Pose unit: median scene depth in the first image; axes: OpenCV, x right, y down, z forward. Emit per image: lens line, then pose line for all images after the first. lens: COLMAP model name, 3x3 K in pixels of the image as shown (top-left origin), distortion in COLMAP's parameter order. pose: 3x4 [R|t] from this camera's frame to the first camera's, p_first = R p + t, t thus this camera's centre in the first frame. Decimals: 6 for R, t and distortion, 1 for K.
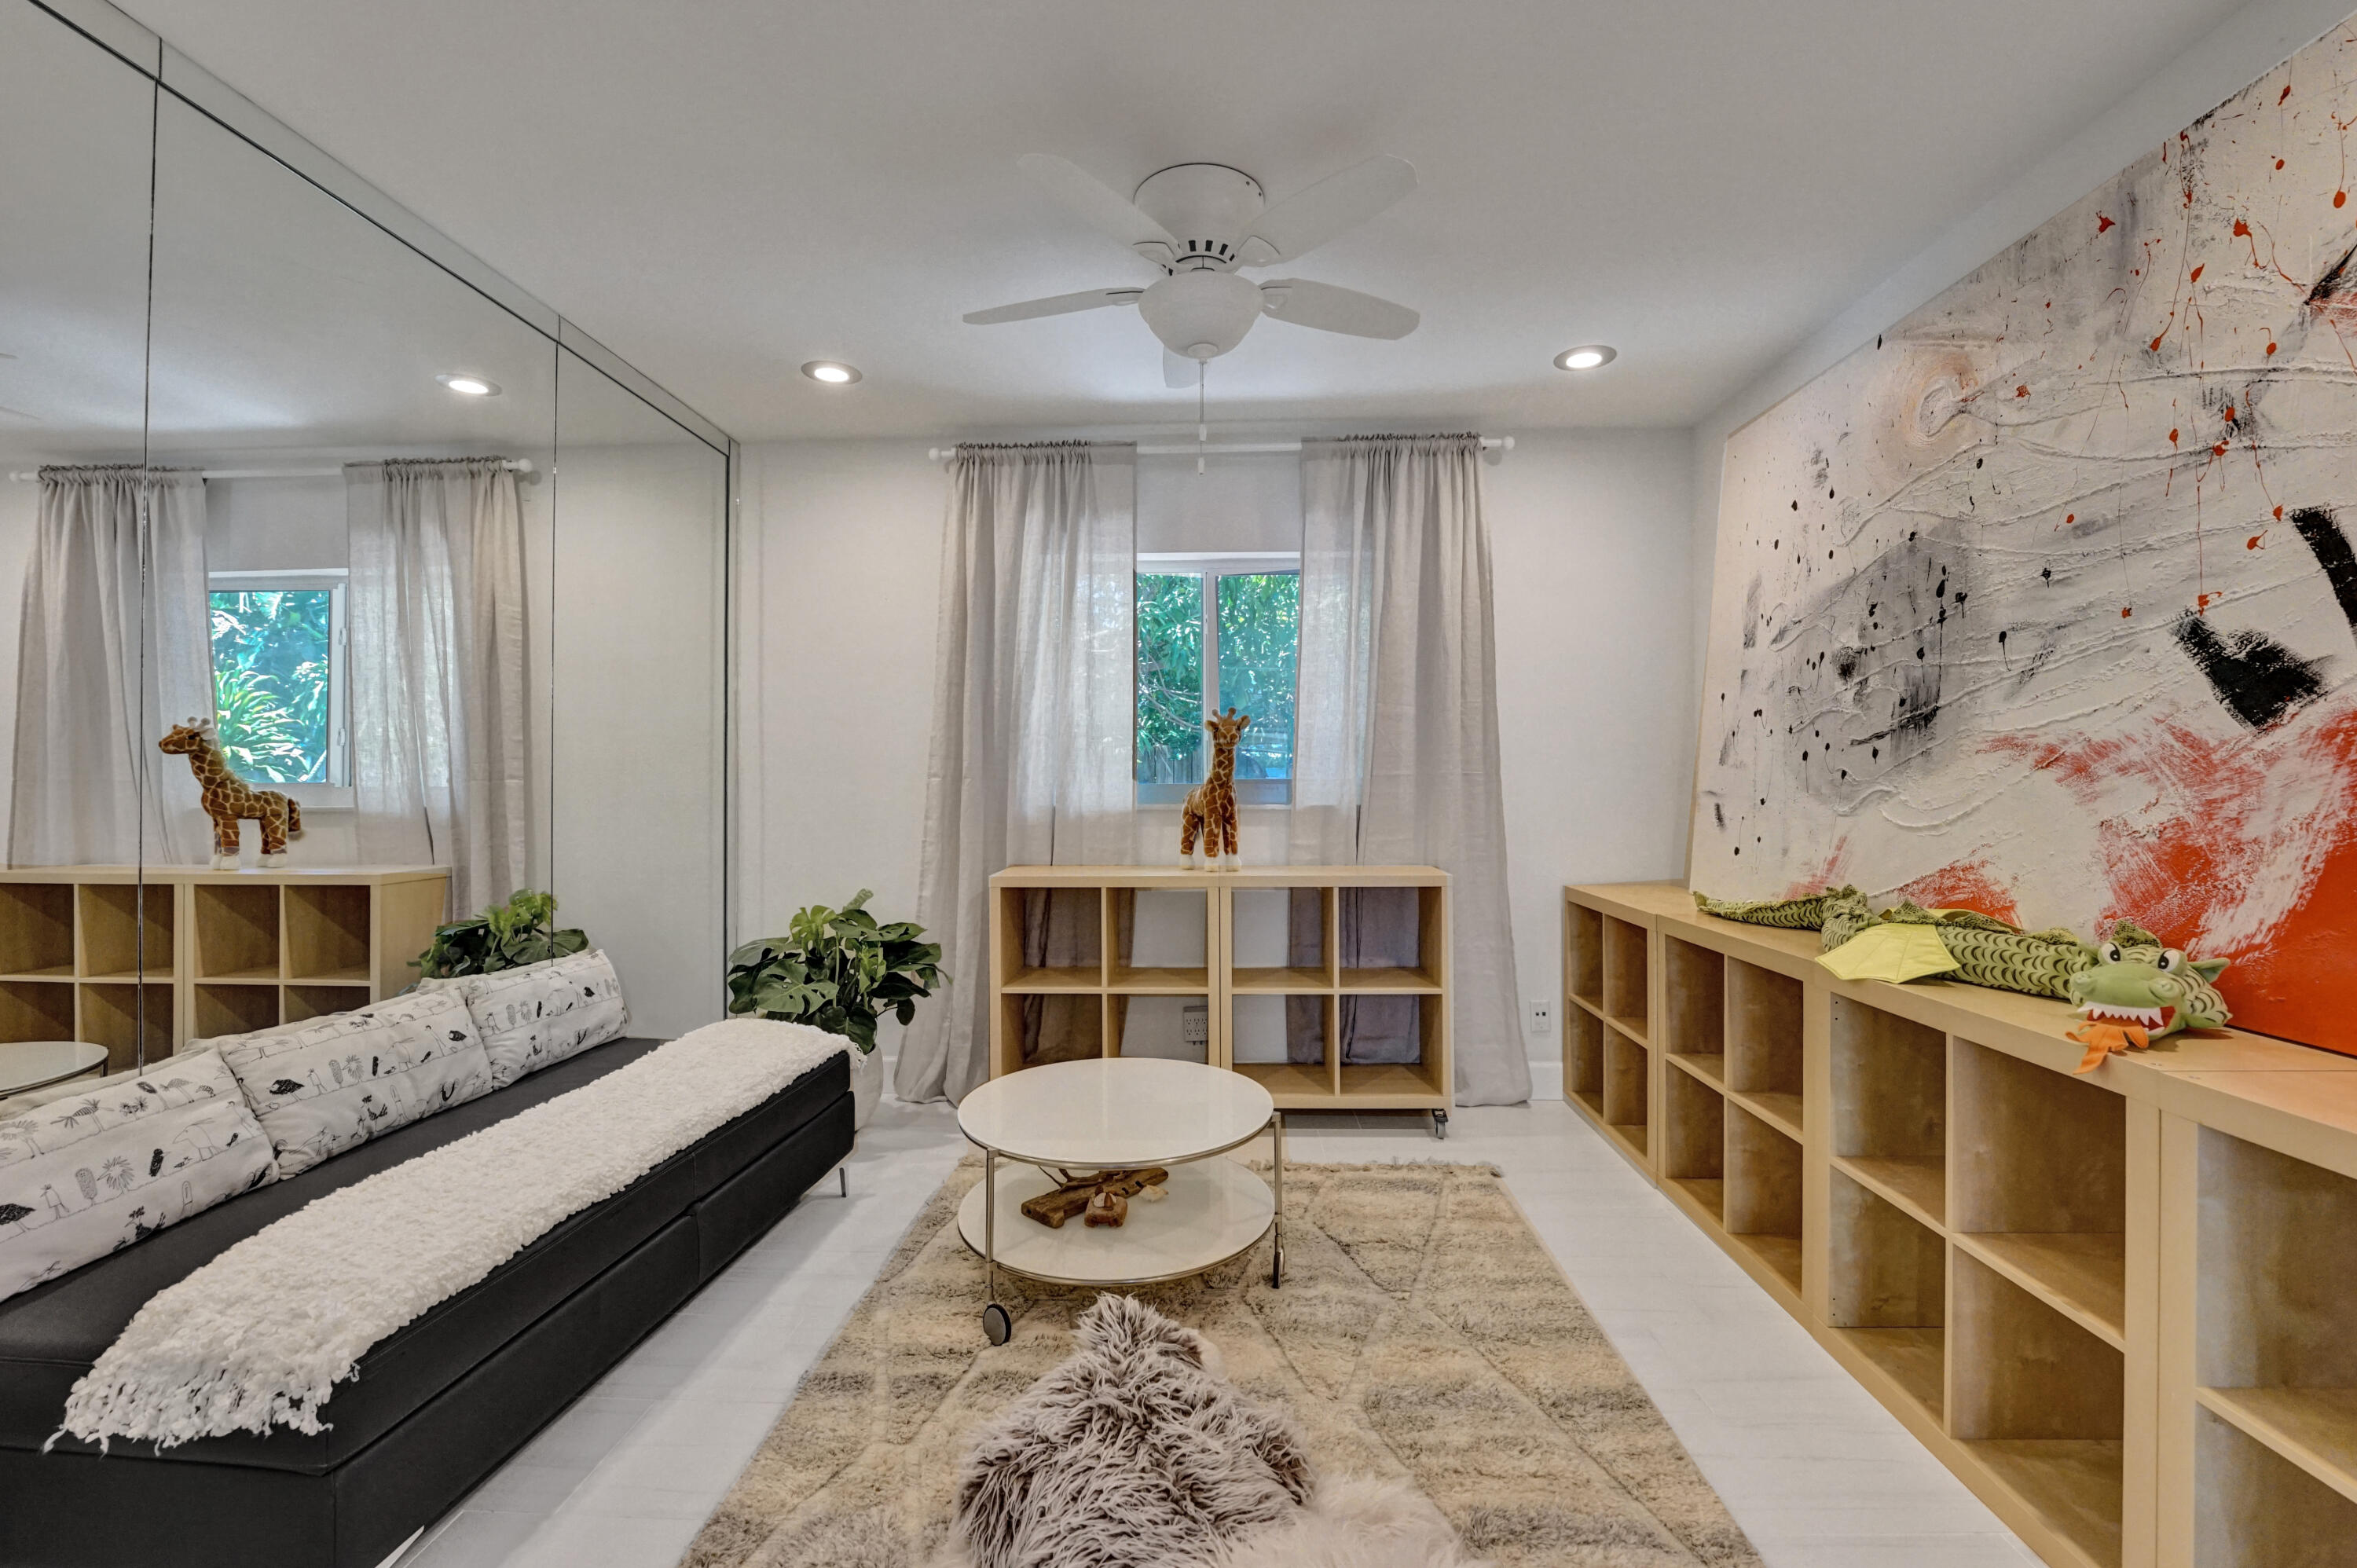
lens RADIAL K [[1005.8, 0, 1178.5], [0, 1005.8, 784.0], [0, 0, 1]] dist [-0.028672, 0.004731]
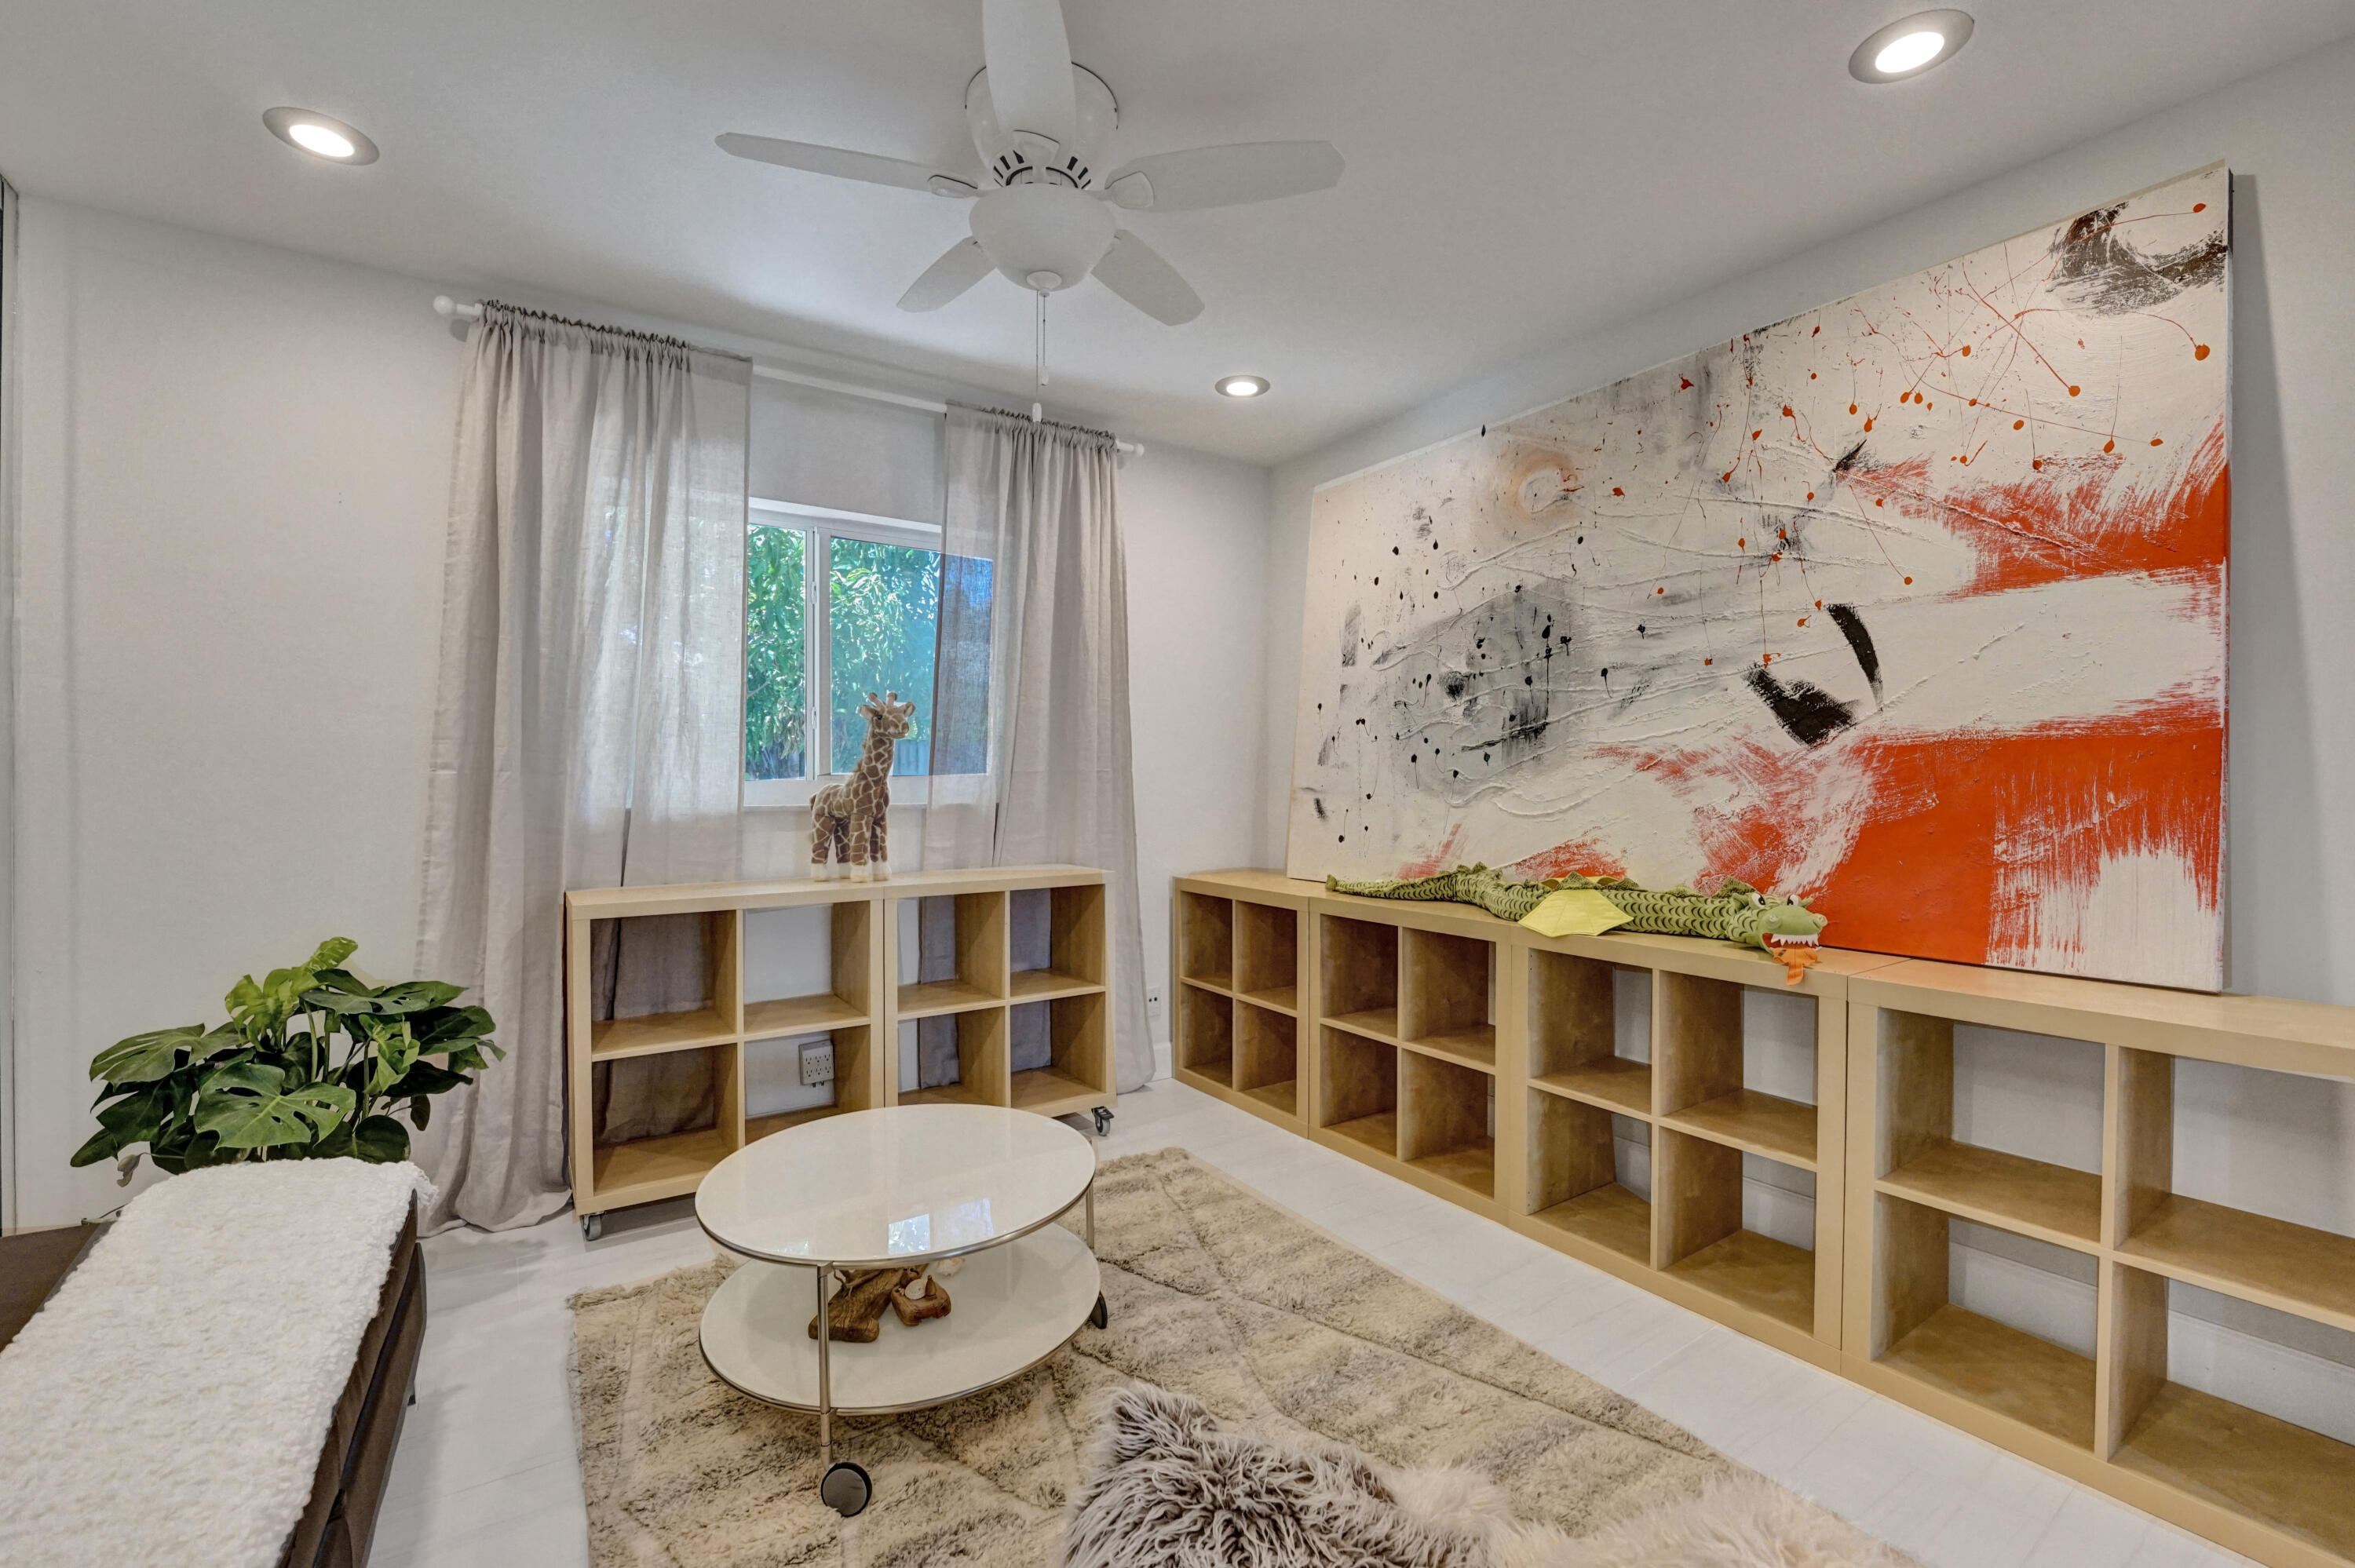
lens RADIAL K [[1002.1, 0, 1172.3], [0, 1002.1, 793.7], [0, 0, 1]] dist [-0.022556, -0.000322]
pose [[0.800859, -0.004442, 0.598836, -0.382129], [-0.002487, 0.999939, 0.010743, 0.002485], [-0.598848, -0.010093, 0.800799, 0.222881]]
